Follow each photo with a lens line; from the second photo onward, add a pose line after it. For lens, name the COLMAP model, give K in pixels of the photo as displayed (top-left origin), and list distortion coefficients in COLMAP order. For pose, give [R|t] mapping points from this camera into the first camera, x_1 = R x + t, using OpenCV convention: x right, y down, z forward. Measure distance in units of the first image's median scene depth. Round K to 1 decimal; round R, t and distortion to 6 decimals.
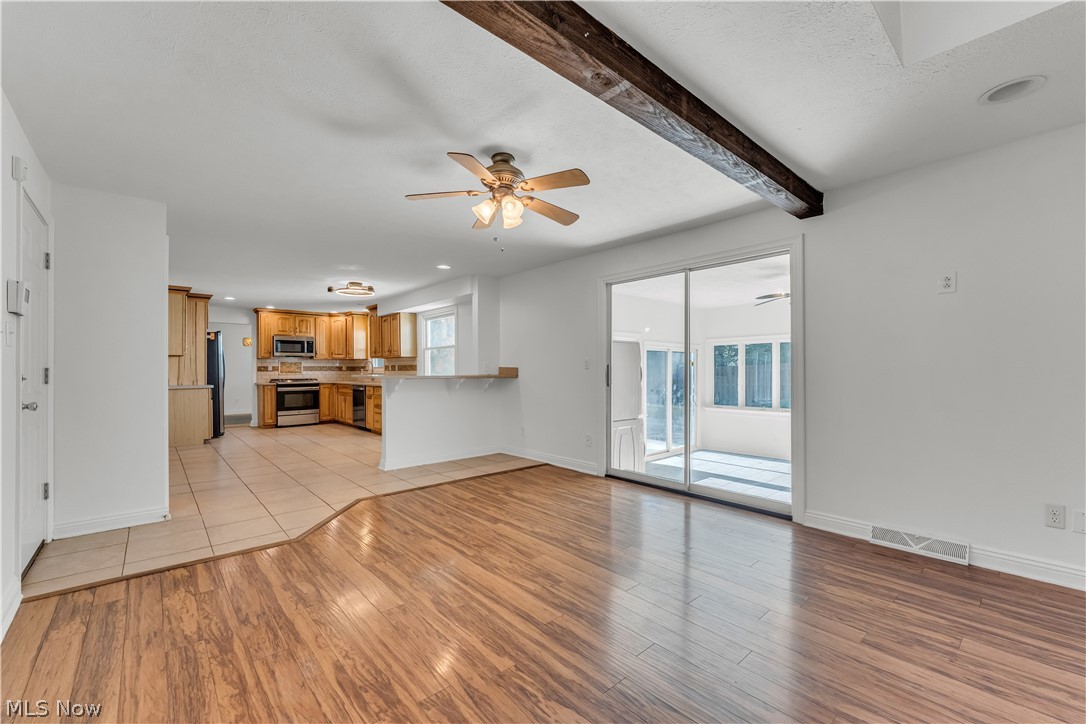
lens RADIAL K [[445.7, 0, 539.2], [0, 445.7, 369.7], [0, 0, 1]] dist [0.000101, -0.000301]
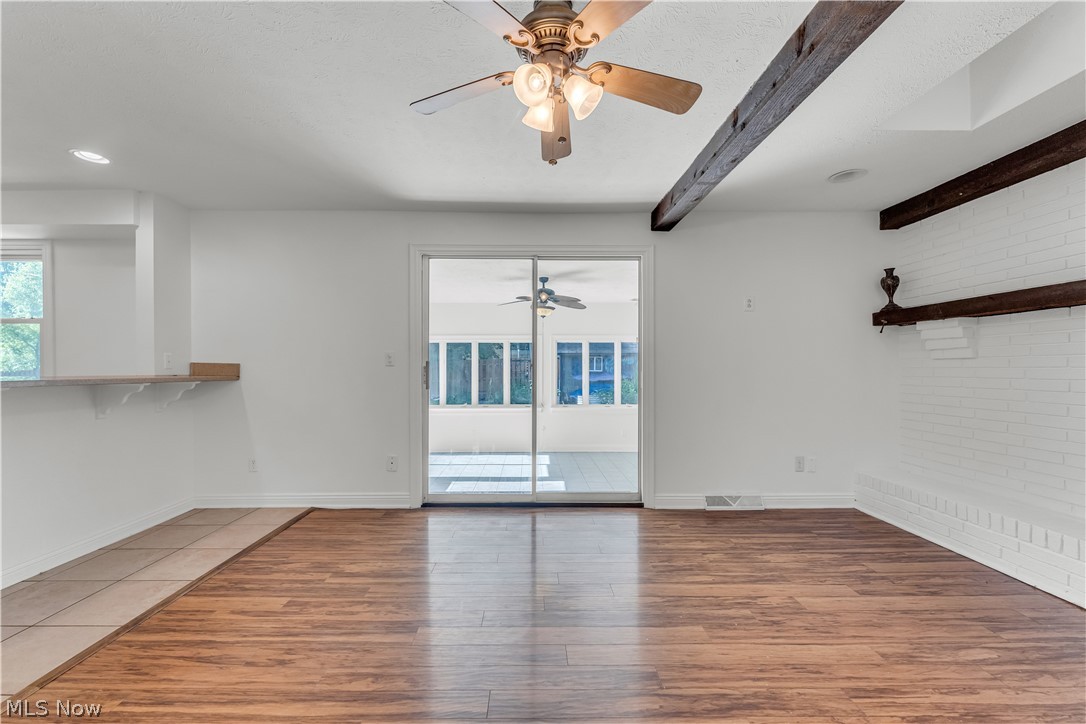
lens RADIAL K [[445.7, 0, 539.2], [0, 445.7, 369.7], [0, 0, 1]] dist [0.000101, -0.000301]
pose [[0.653728, -0.000295, 0.756730, -0.370575], [-0.002093, 0.999995, 0.002199, 0.002391], [-0.756727, -0.003021, 0.653724, 0.430059]]
